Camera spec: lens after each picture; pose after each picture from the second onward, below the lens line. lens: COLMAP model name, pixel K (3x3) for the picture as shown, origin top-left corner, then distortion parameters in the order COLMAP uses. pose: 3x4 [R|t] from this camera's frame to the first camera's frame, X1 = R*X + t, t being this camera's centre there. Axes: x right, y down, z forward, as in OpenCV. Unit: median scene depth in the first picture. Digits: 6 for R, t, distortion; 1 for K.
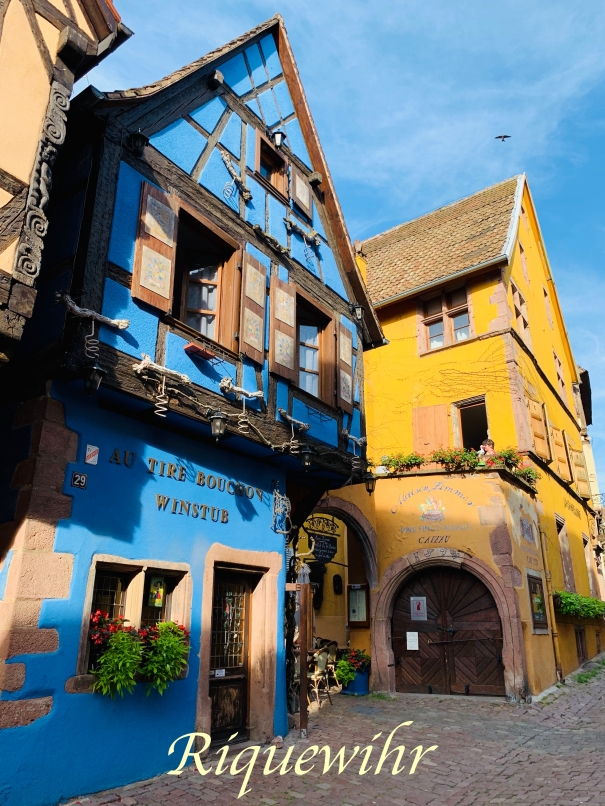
lens RADIAL K [[606.9, 0, 304.1], [0, 606.9, 404.1], [0, 0, 1]] dist [0.028084, -0.044650]
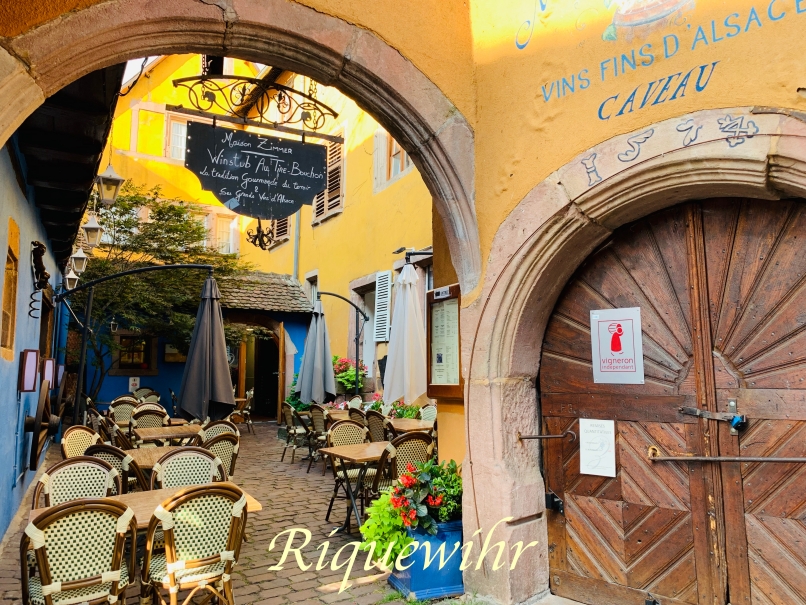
lens RADIAL K [[620.2, 0, 401.8], [0, 620.2, 298.5], [0, 0, 1]] dist [0.011309, -0.000389]
pose [[0.917928, -0.061545, -0.391943, 0.214989], [0.148168, 0.969595, 0.194759, 0.241615], [0.368040, -0.236848, 0.899138, 0.701662]]
